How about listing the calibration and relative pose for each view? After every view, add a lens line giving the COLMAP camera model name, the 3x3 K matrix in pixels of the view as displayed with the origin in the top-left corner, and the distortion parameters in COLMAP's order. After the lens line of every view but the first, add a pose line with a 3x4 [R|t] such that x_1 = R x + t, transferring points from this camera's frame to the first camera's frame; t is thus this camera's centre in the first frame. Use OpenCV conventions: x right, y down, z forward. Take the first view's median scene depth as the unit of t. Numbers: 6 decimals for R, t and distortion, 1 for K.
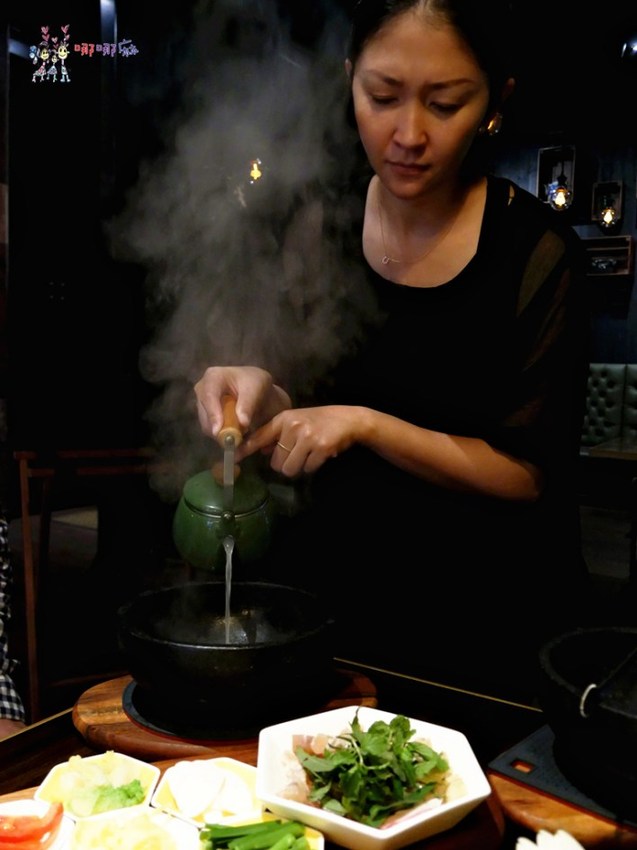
lens RADIAL K [[782.3, 0, 318.5], [0, 782.3, 425.0], [0, 0, 1]] dist [-0.007783, -0.007075]
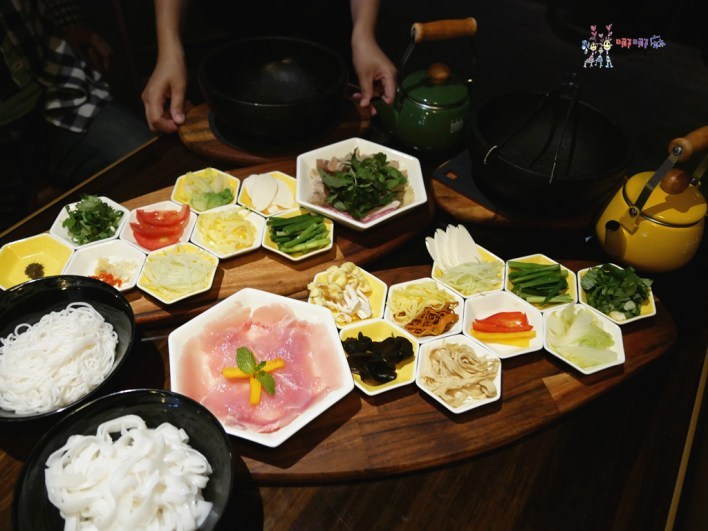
lens RADIAL K [[602.5, 0, 354.0], [0, 602.5, 265.5], [0, 0, 1]] dist [-0.050495, 0.001068]
pose [[0.999626, 0.010720, 0.025138, 0.018095], [-0.024604, 0.753433, 0.657065, -0.298394], [-0.011896, -0.657438, 0.753415, -0.127939]]
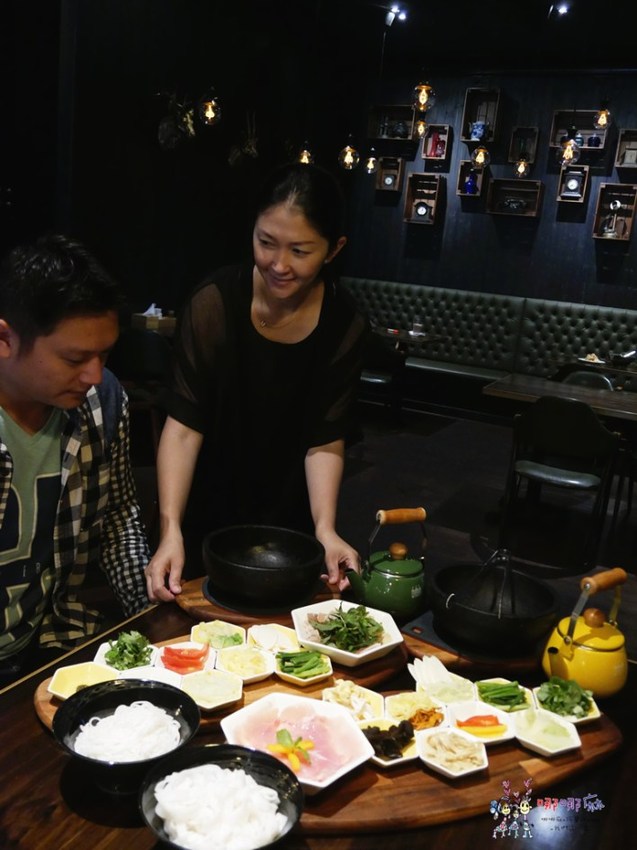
lens RADIAL K [[782.3, 0, 318.5], [0, 782.3, 425.0], [0, 0, 1]] dist [-0.007783, -0.007075]
pose [[0.991648, 0.044339, 0.121111, -0.287837], [-0.061552, 0.987907, 0.142307, -0.395851], [-0.113336, -0.148573, 0.982385, -0.970113]]
